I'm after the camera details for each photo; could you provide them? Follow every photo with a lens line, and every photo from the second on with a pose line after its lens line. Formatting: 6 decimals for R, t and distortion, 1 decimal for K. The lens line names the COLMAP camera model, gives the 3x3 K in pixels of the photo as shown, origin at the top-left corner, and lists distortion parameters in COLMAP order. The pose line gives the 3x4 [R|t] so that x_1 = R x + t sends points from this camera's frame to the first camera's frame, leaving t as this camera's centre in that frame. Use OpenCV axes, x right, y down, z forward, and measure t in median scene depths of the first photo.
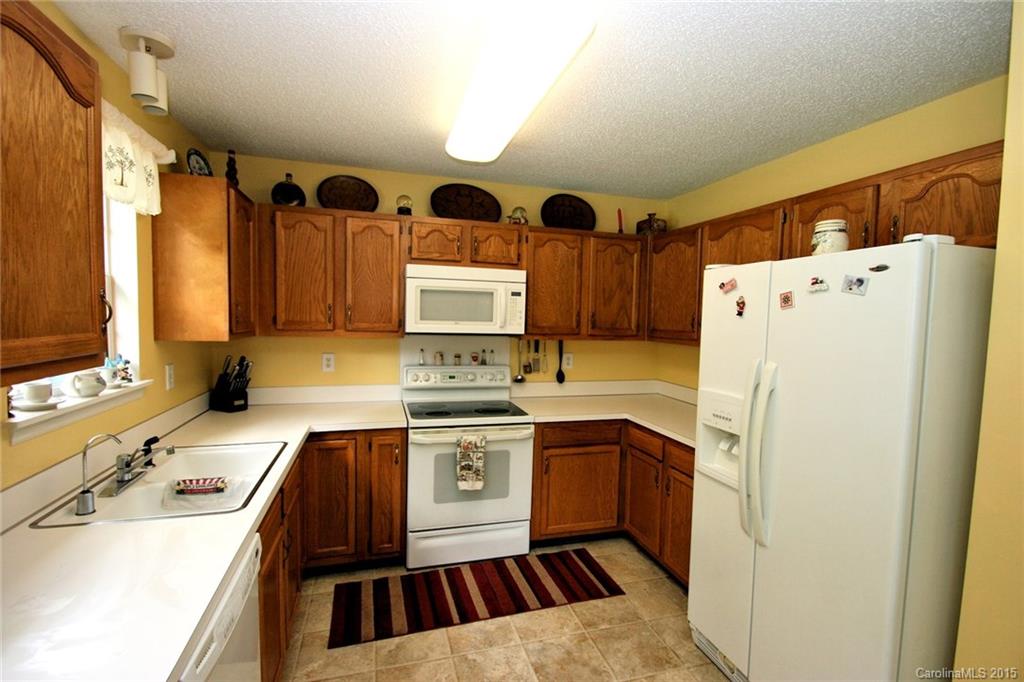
lens RADIAL K [[472.4, 0, 518.4], [0, 472.4, 348.9], [0, 0, 1]] dist [0.011370, -0.021220]
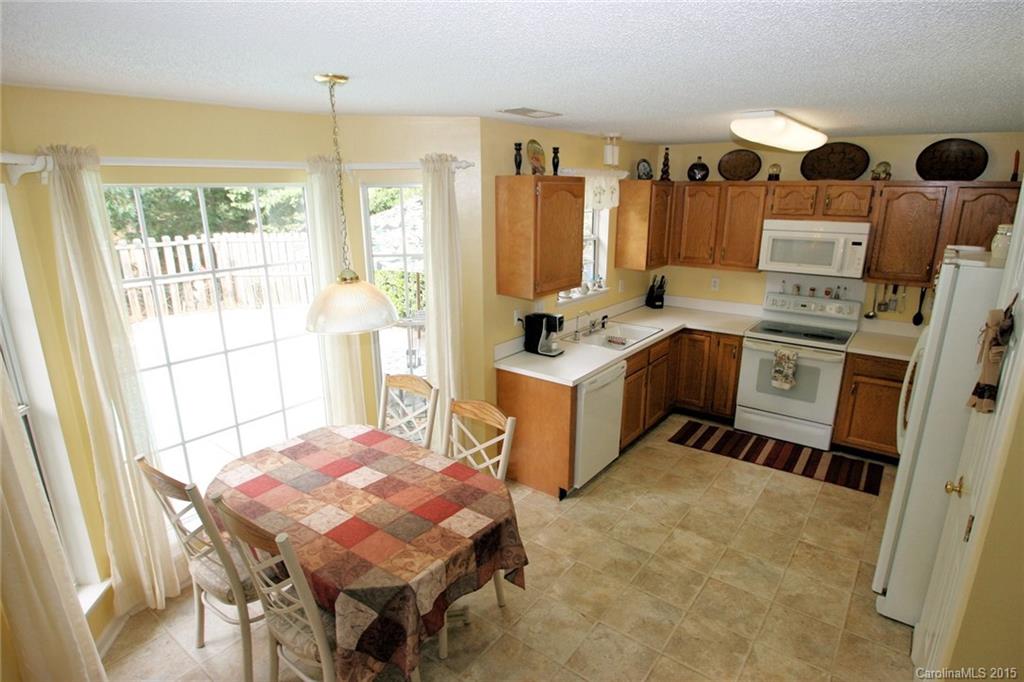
lens RADIAL K [[543.9, 0, 526.8], [0, 543.9, 347.9], [0, 0, 1]] dist [-0.002224, -0.000458]
pose [[0.603141, 0.197678, -0.772751, 0.652811], [-0.046509, 0.975871, 0.213338, -0.123371], [0.796278, -0.092733, 0.597781, -0.536444]]
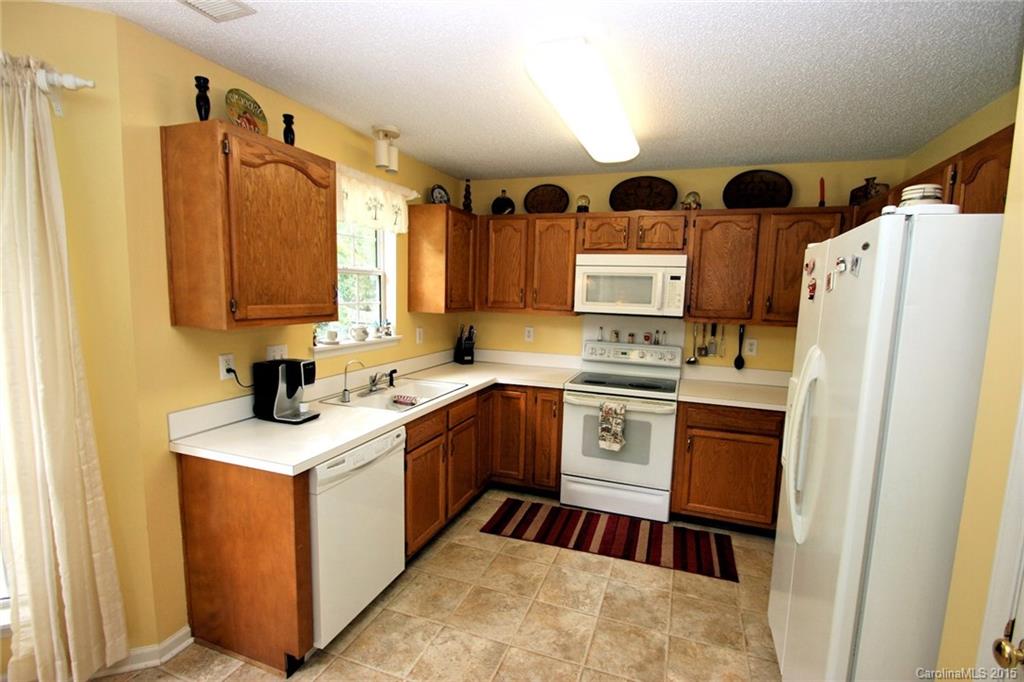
lens RADIAL K [[472.4, 0, 518.4], [0, 472.4, 348.9], [0, 0, 1]] dist [0.011370, -0.021220]
pose [[0.805910, 0.071564, -0.587697, 0.372401], [-0.051203, 0.997373, 0.051237, 0.005513], [0.589819, -0.011201, 0.807457, -0.057161]]
